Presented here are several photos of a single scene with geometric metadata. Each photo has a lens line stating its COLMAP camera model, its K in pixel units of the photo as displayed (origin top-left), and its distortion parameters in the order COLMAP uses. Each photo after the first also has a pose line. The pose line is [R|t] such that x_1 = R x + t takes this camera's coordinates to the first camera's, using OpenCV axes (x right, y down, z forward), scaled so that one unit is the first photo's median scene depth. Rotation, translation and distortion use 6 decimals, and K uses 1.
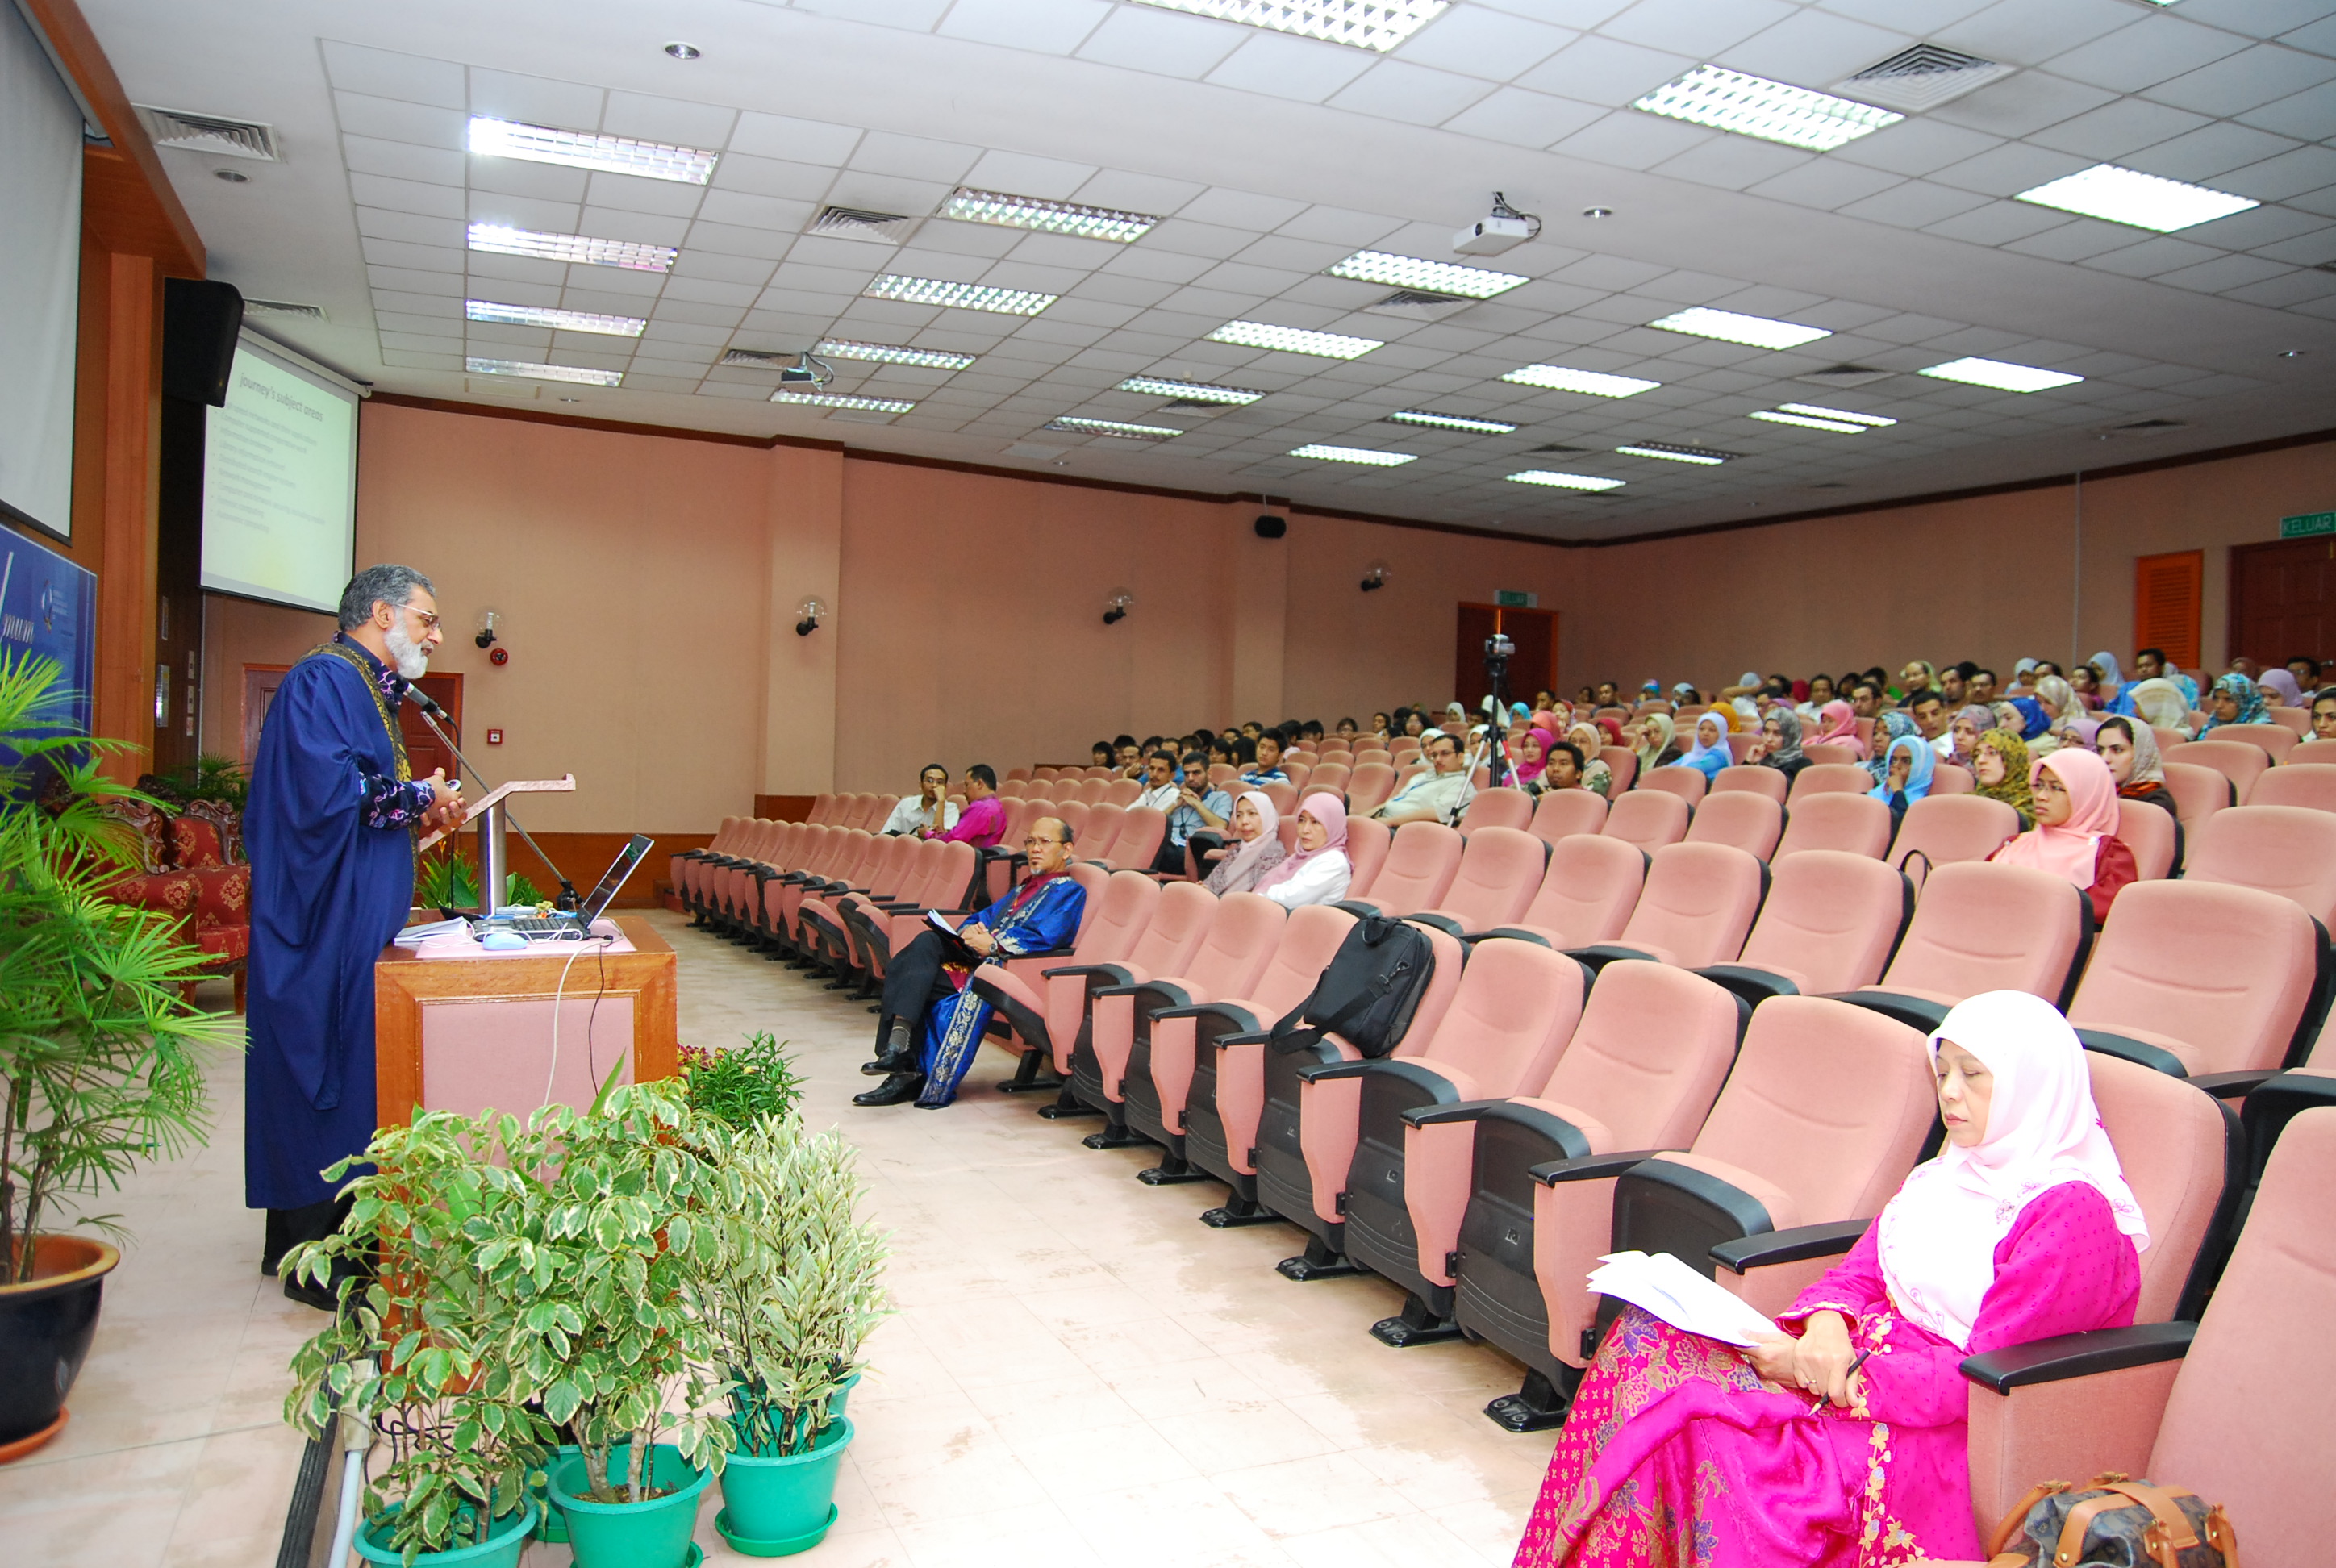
lens RADIAL K [[1715.4, 0, 1178.0], [0, 1715.4, 787.4], [0, 0, 1]] dist [-0.072203, 0.010771]
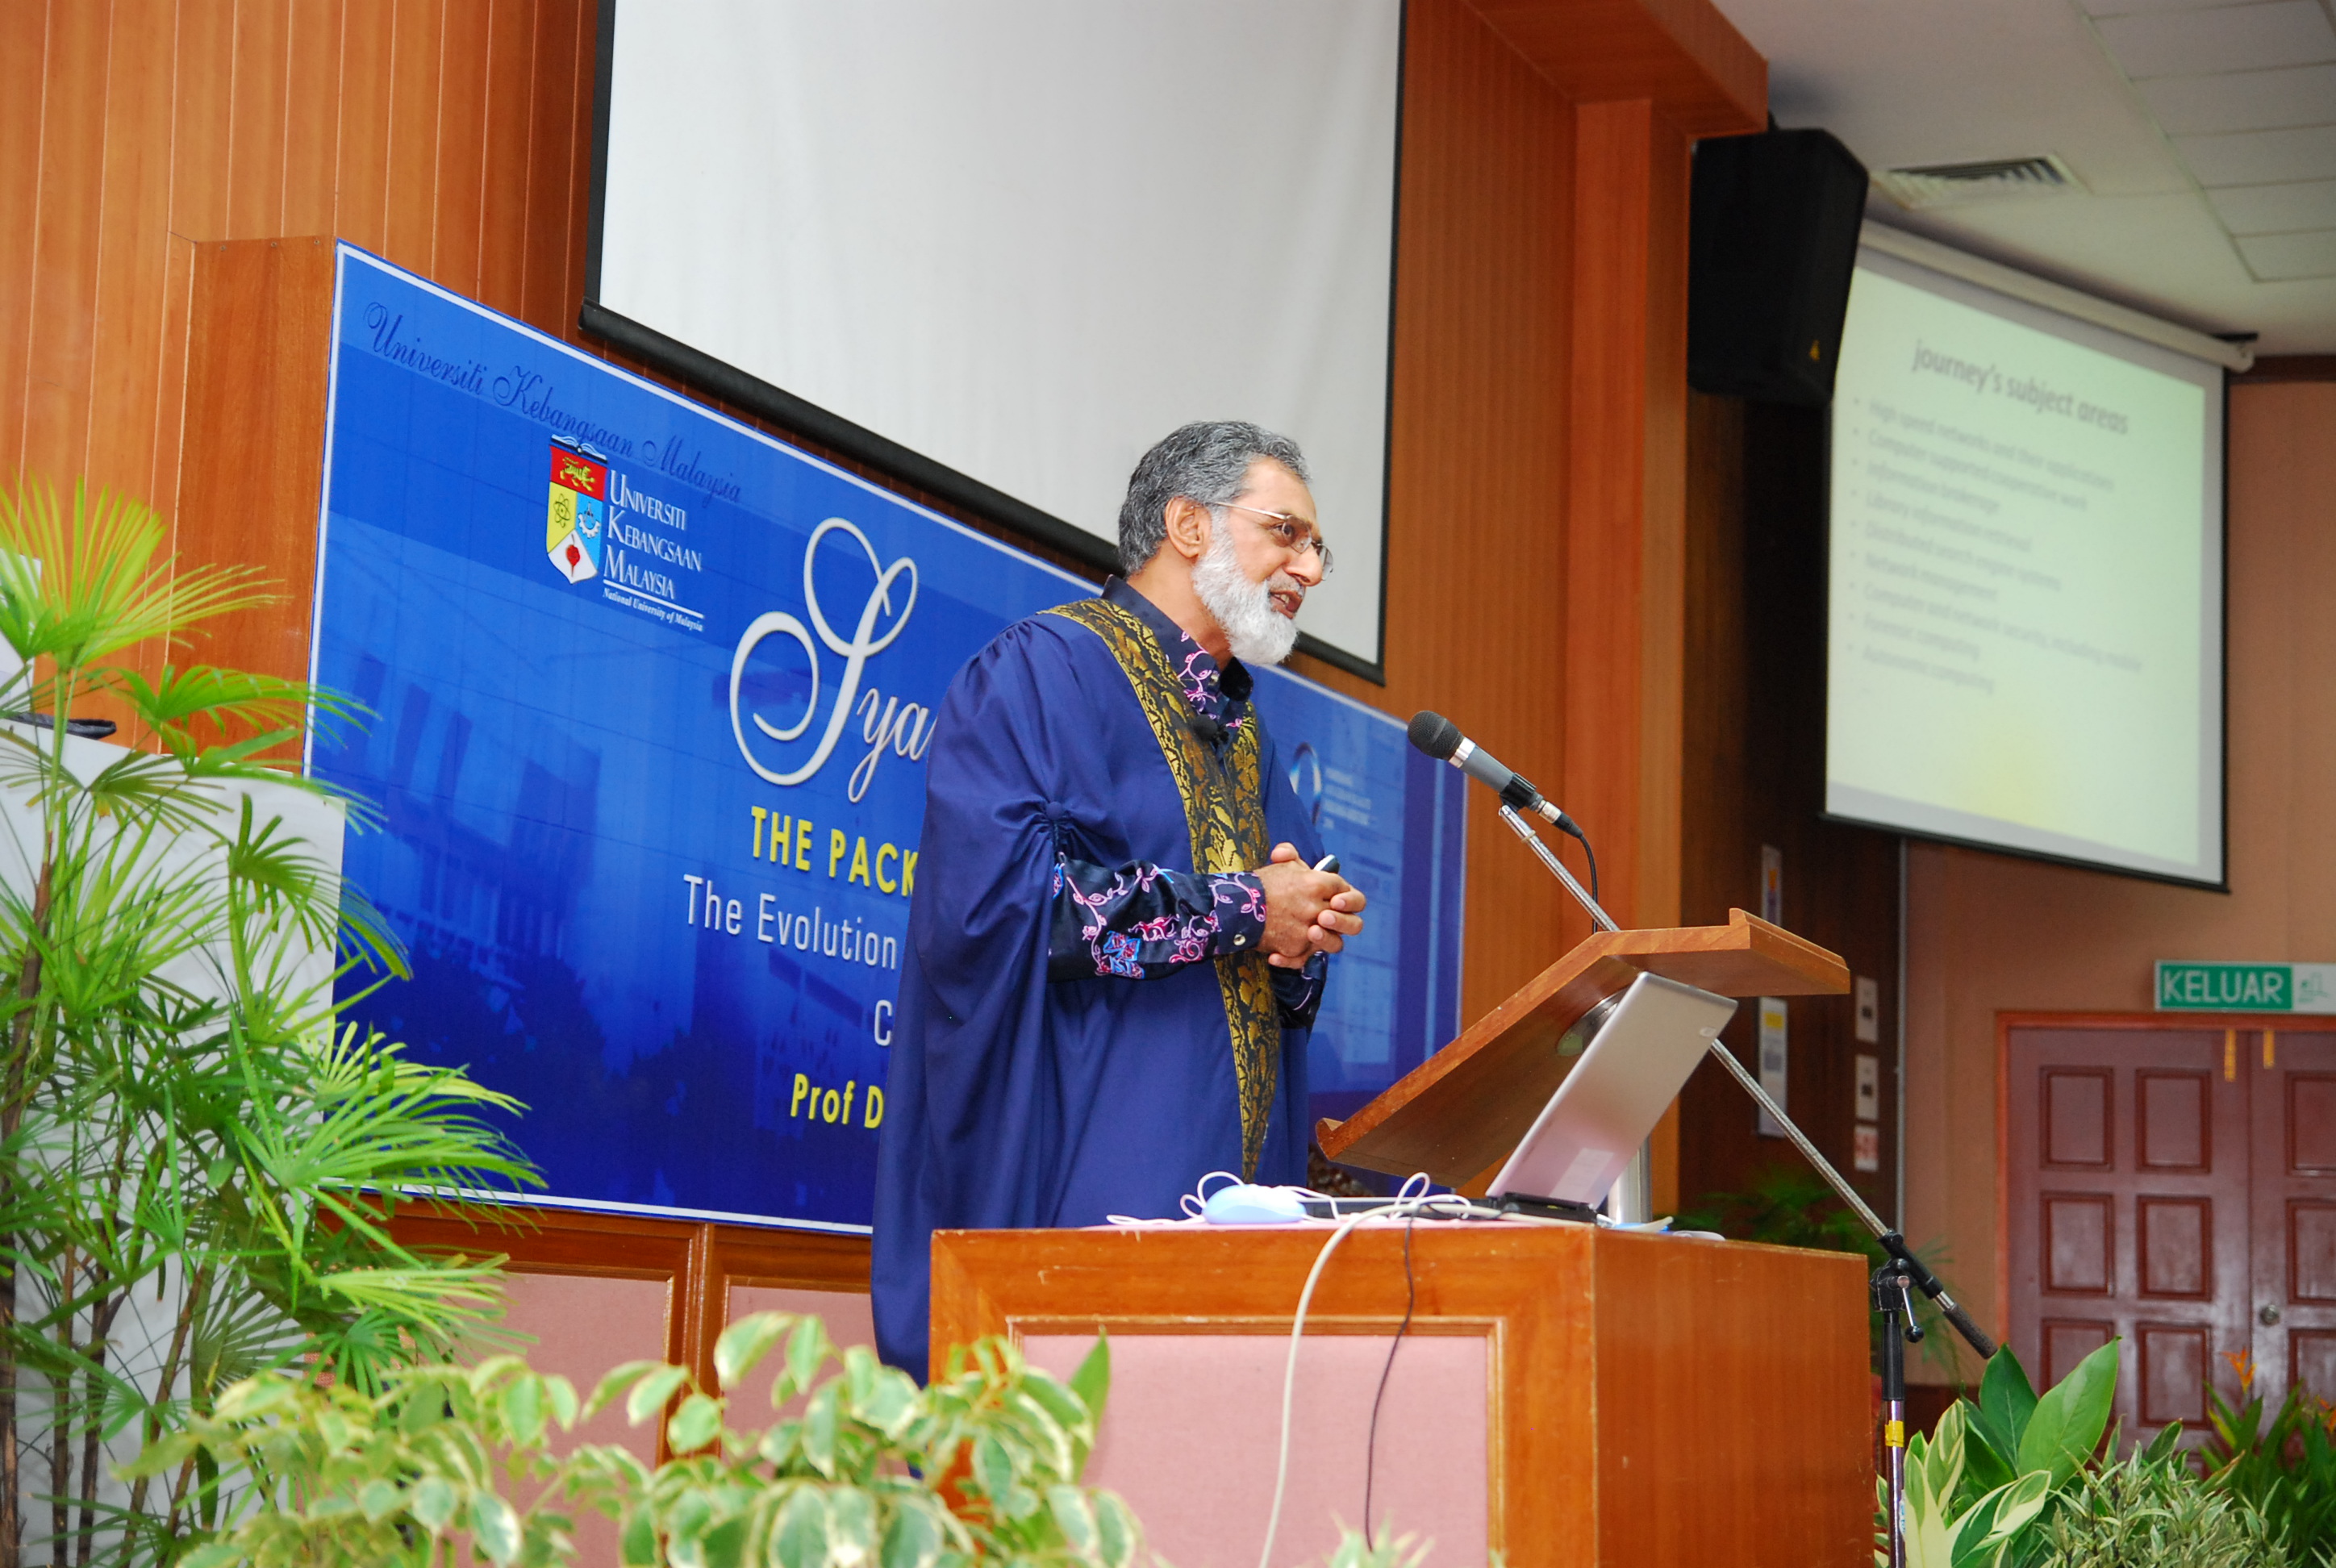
lens RADIAL K [[4285.3, 0, 1171.1], [0, 4285.3, 777.1], [0, 0, 1]] dist [0.184537, 0.000000]
pose [[0.703185, -0.086516, -0.705724, 0.105181], [-0.025593, 0.988846, -0.146725, 0.042603], [0.710546, 0.121237, 0.693127, 0.071172]]
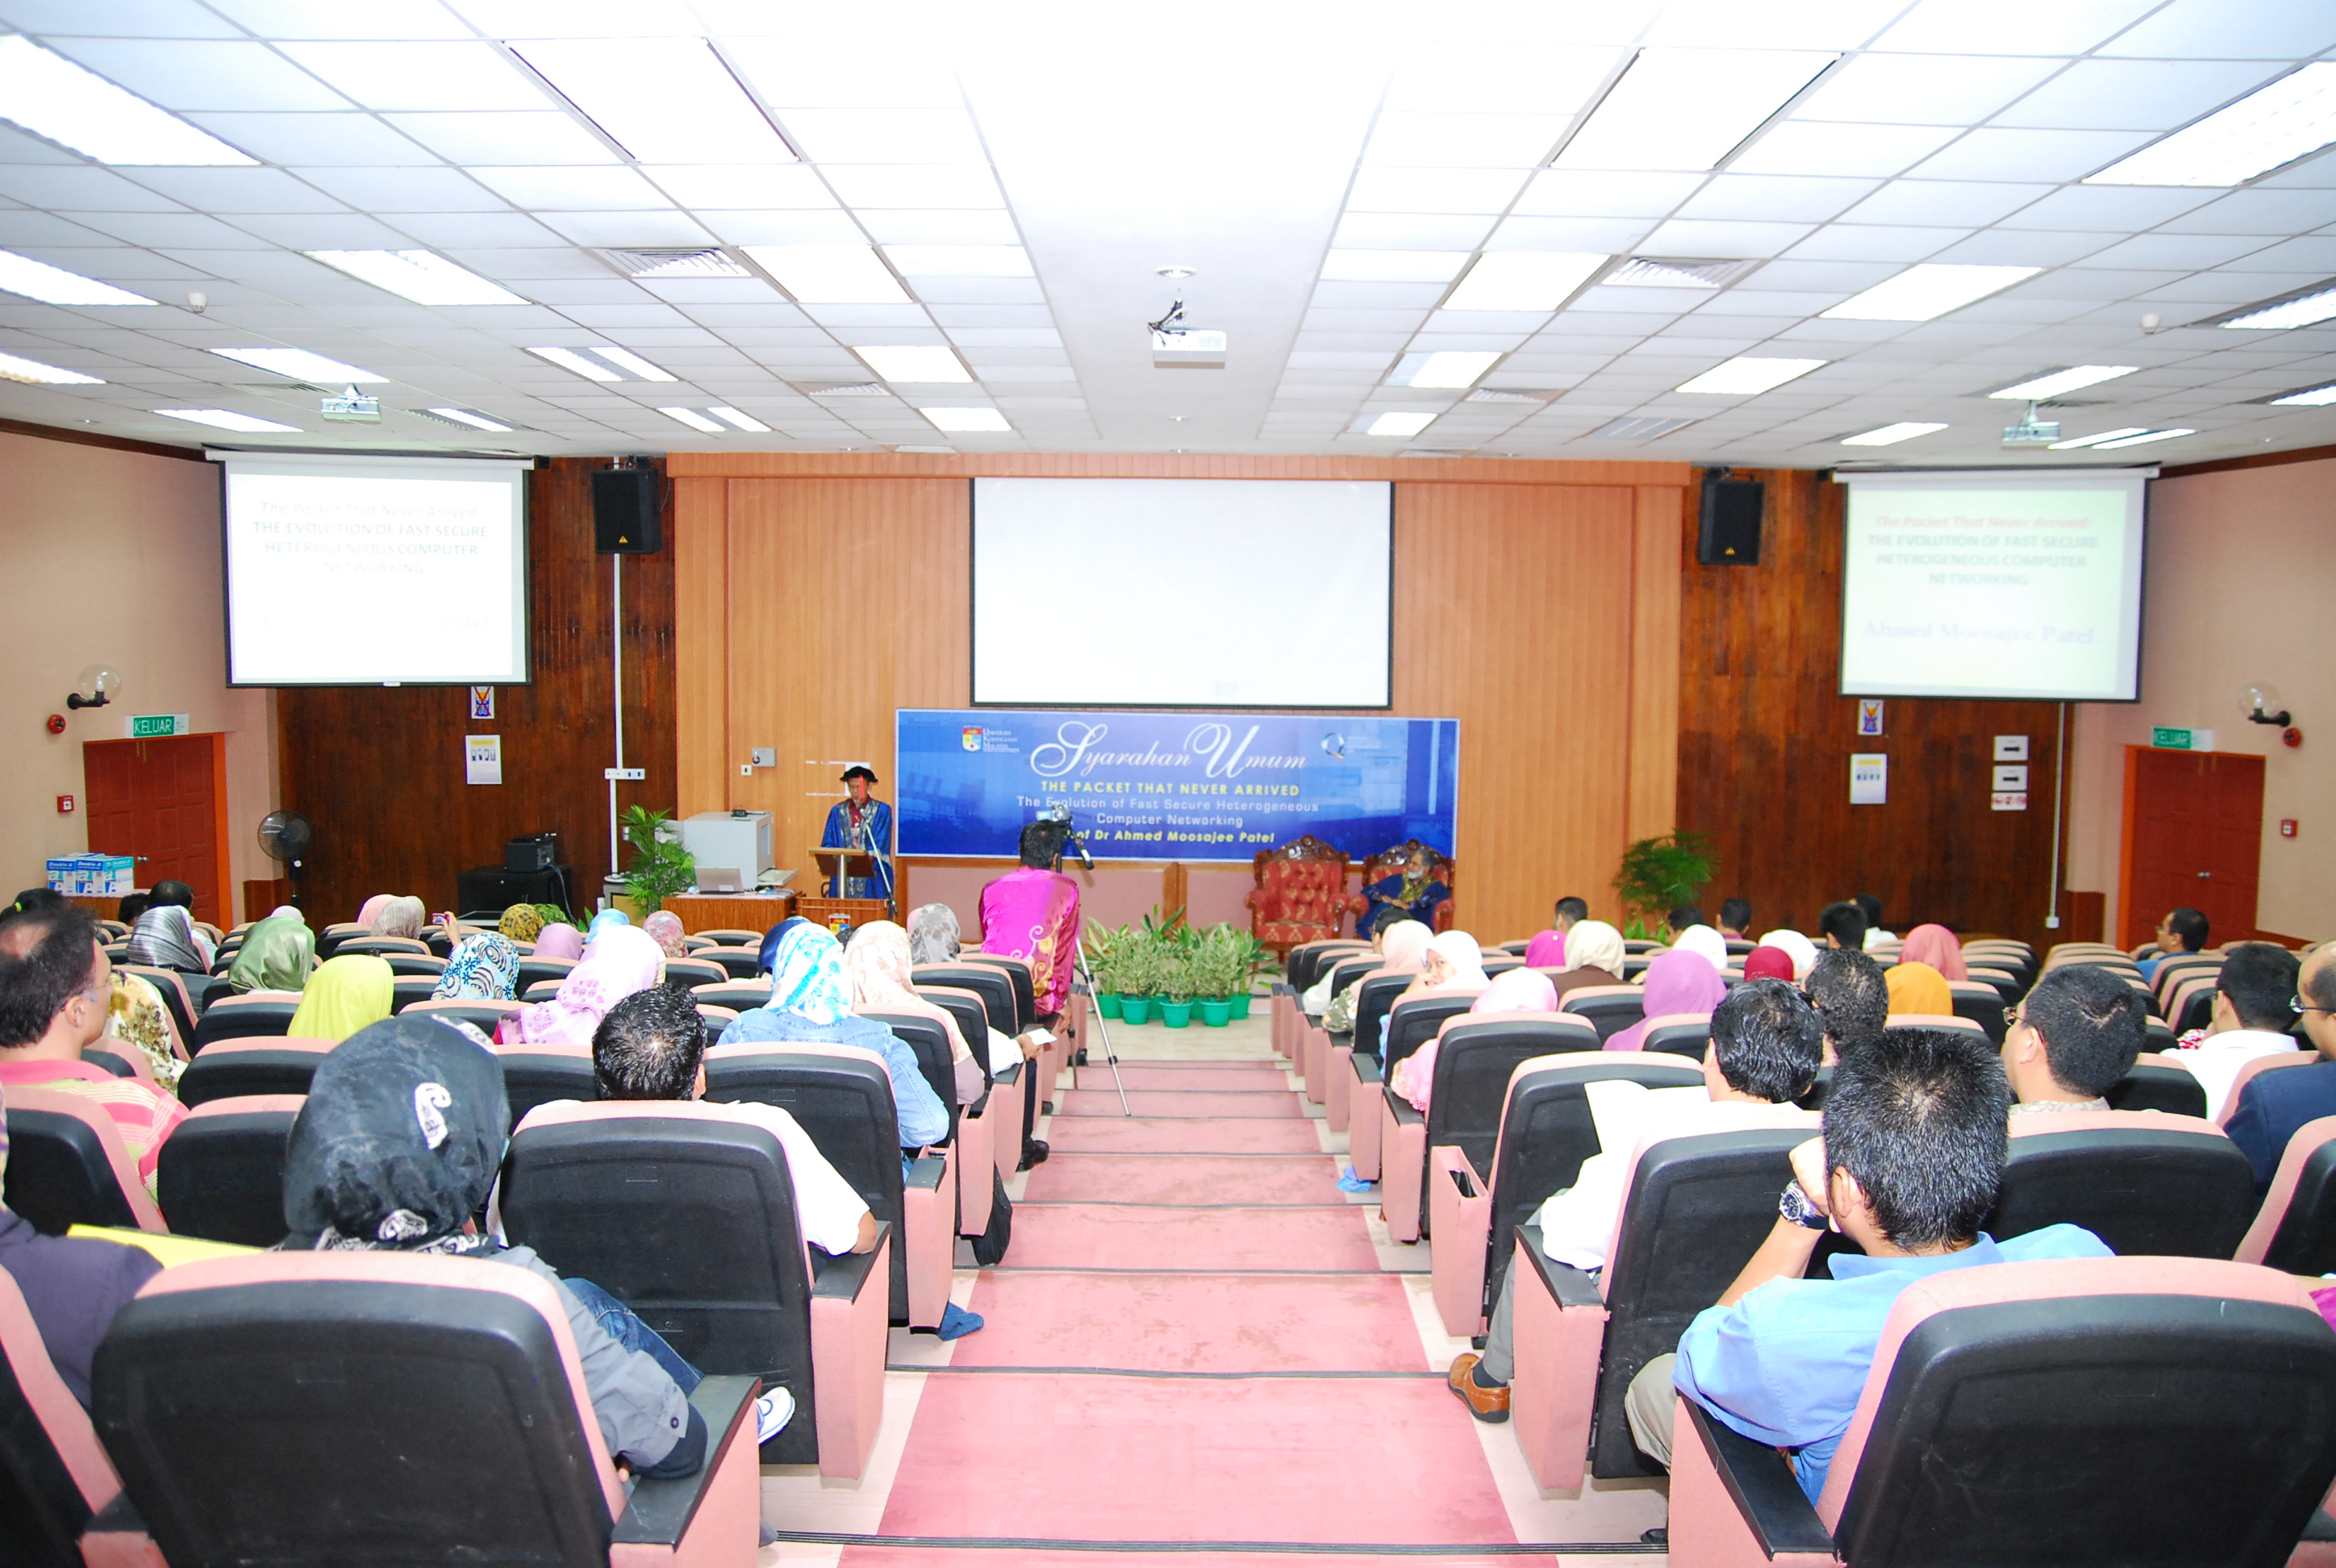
lens RADIAL K [[1715.4, 0, 1176.1], [0, 1715.4, 776.4], [0, 0, 1]] dist [-0.072203, 0.010771]
pose [[-0.389511, 0.043894, -0.919975, 0.502496], [-0.025689, 0.997957, 0.058492, -0.053796], [0.920664, 0.046416, -0.387587, 0.637711]]
